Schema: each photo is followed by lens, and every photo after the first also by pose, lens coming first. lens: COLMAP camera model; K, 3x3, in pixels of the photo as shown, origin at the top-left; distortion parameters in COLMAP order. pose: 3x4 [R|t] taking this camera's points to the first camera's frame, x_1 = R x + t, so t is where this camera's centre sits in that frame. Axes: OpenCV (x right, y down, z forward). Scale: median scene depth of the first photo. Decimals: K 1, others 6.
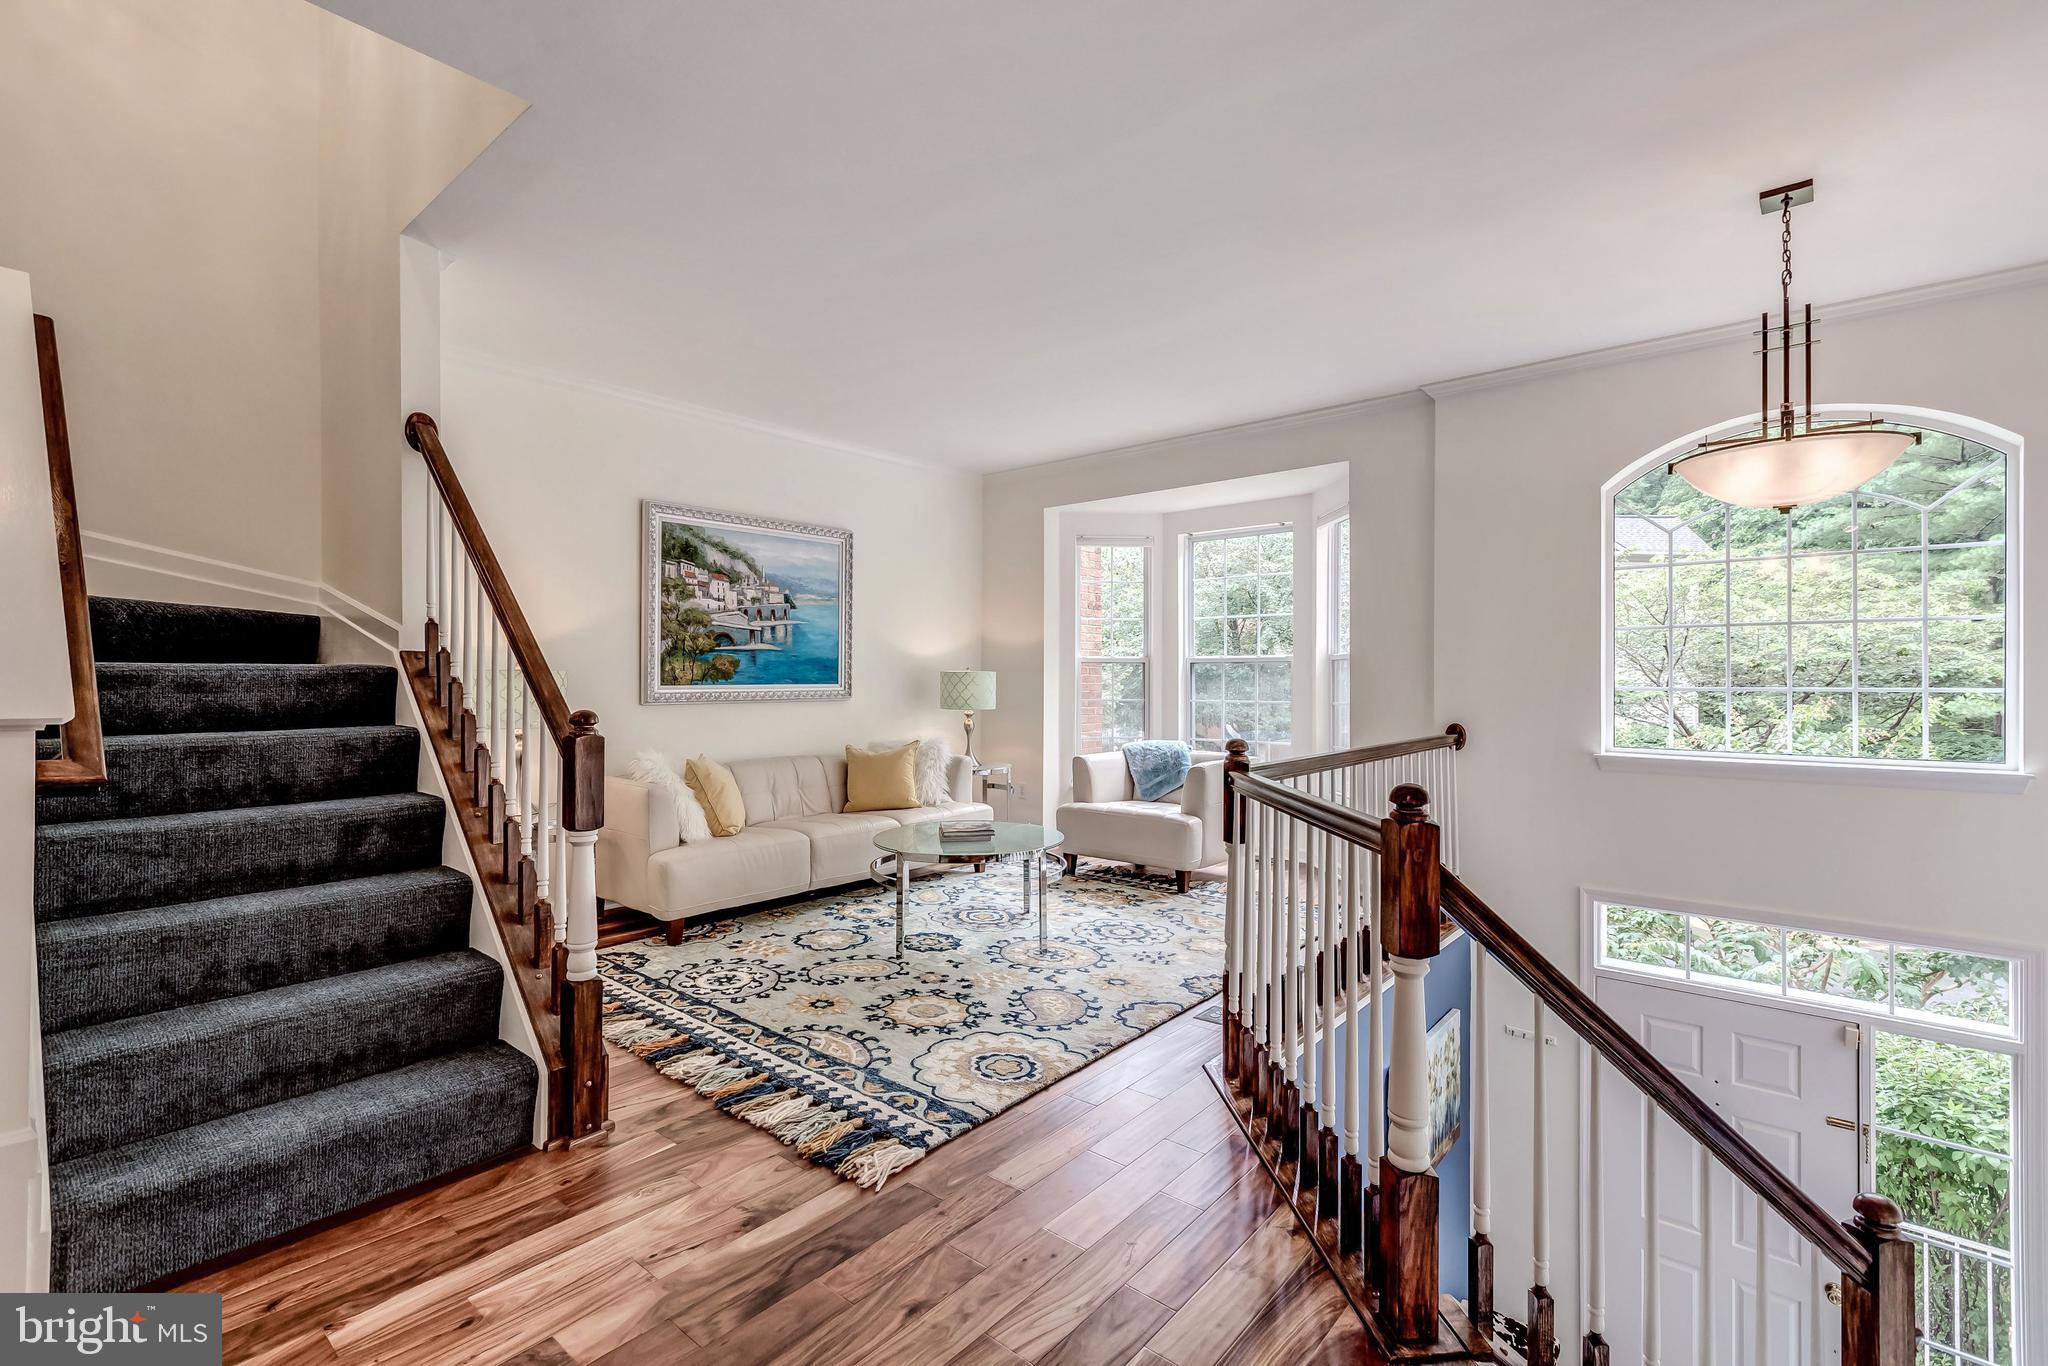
lens RADIAL K [[906.6, 0, 1027.8], [0, 906.6, 675.0], [0, 0, 1]] dist [0.002121, 0.000012]
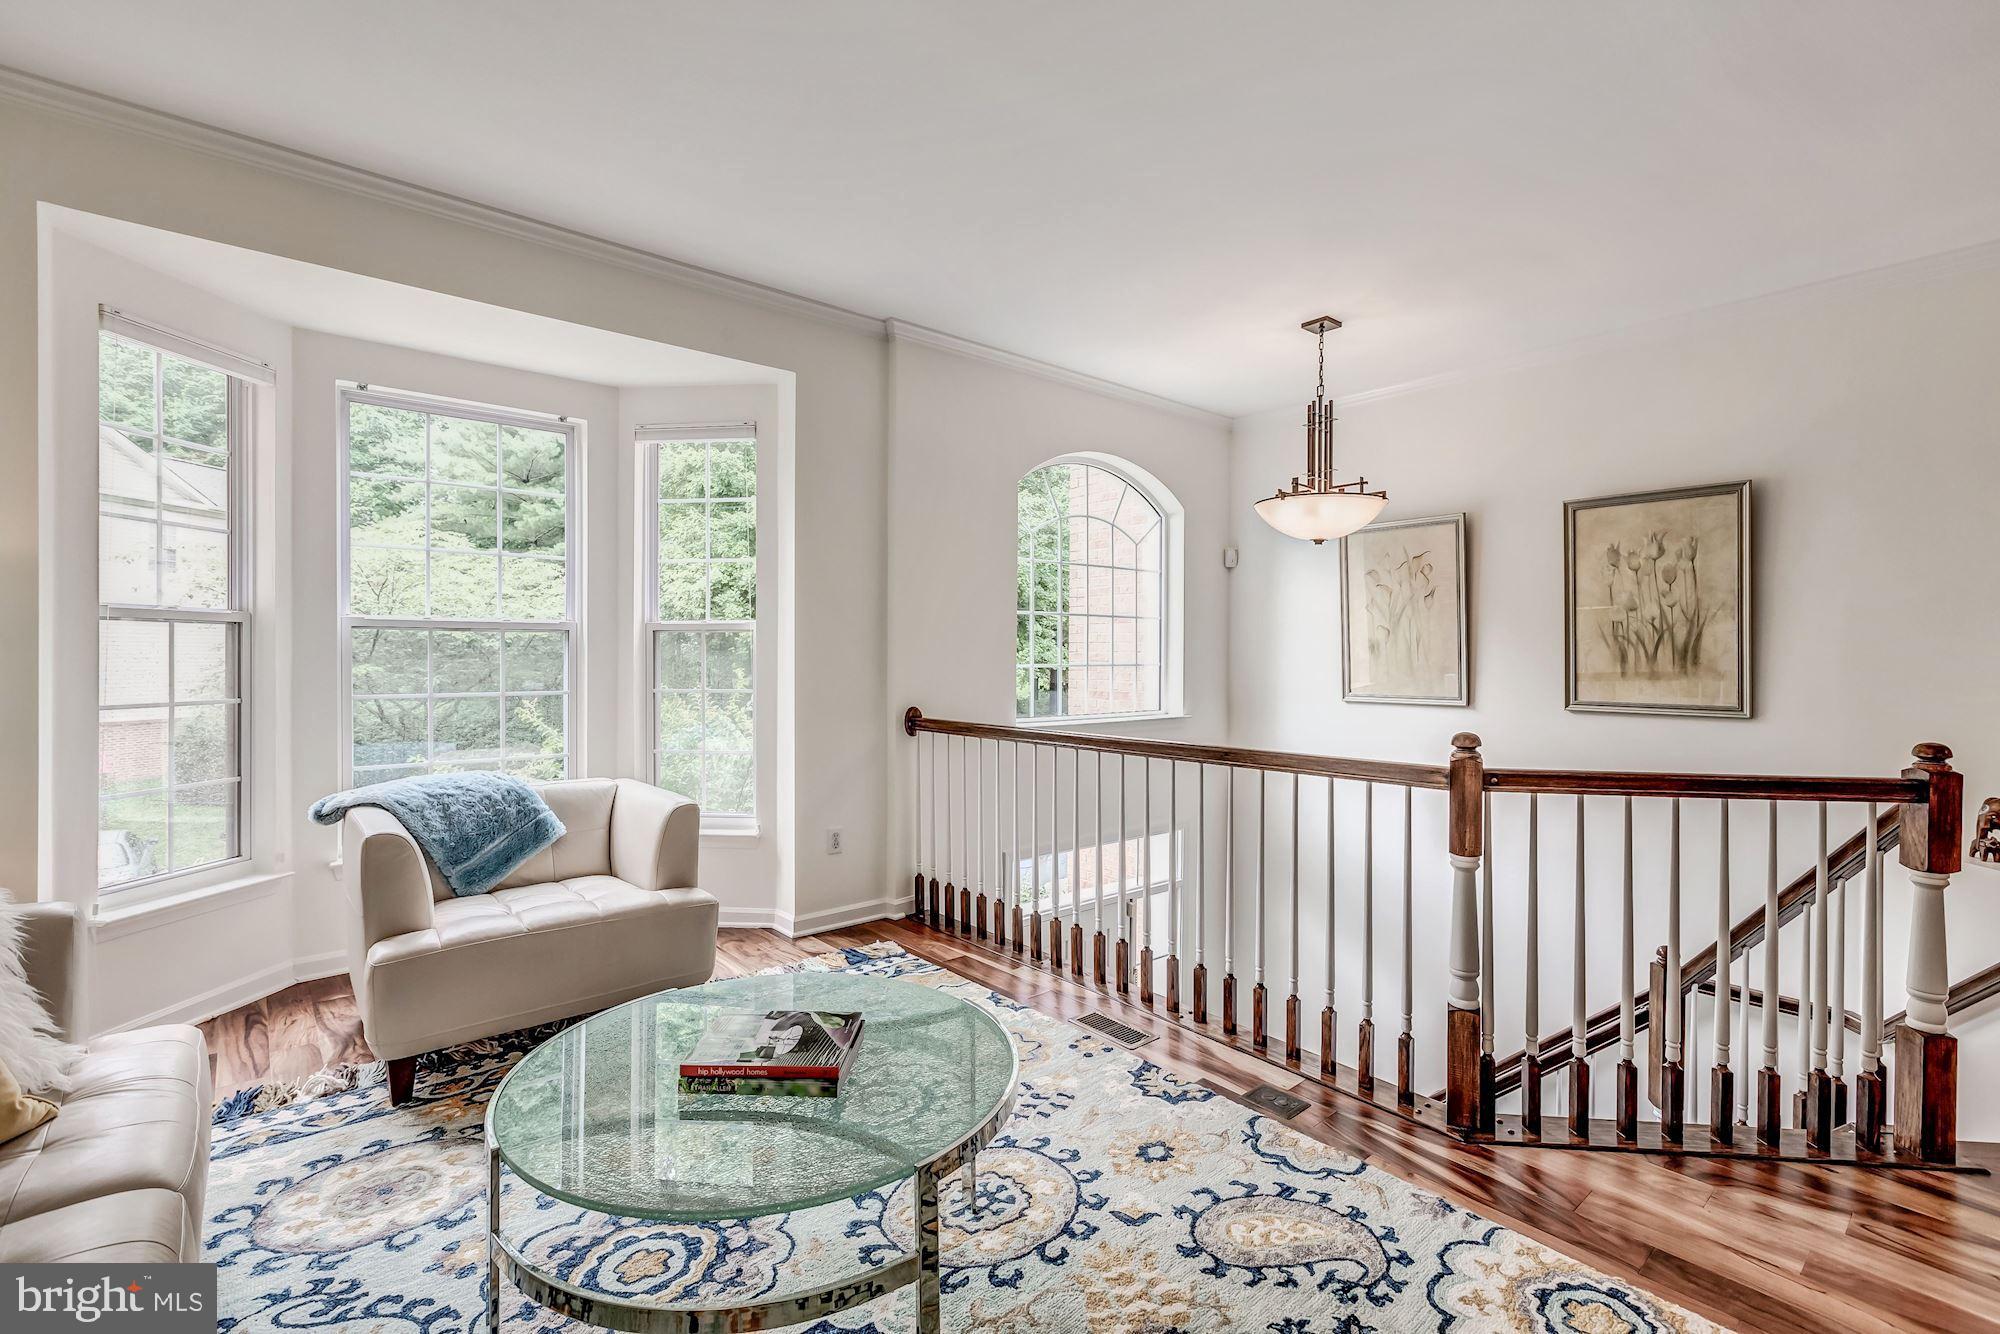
lens RADIAL K [[885.4, 0, 1003.8], [0, 885.4, 659.2], [0, 0, 1]] dist [0.002121, 0.000012]
pose [[0.165642, -0.003667, 0.986179, -0.530992], [-0.009709, 0.999939, 0.005349, -0.000652], [-0.986138, -0.010461, 0.165596, 1.037584]]
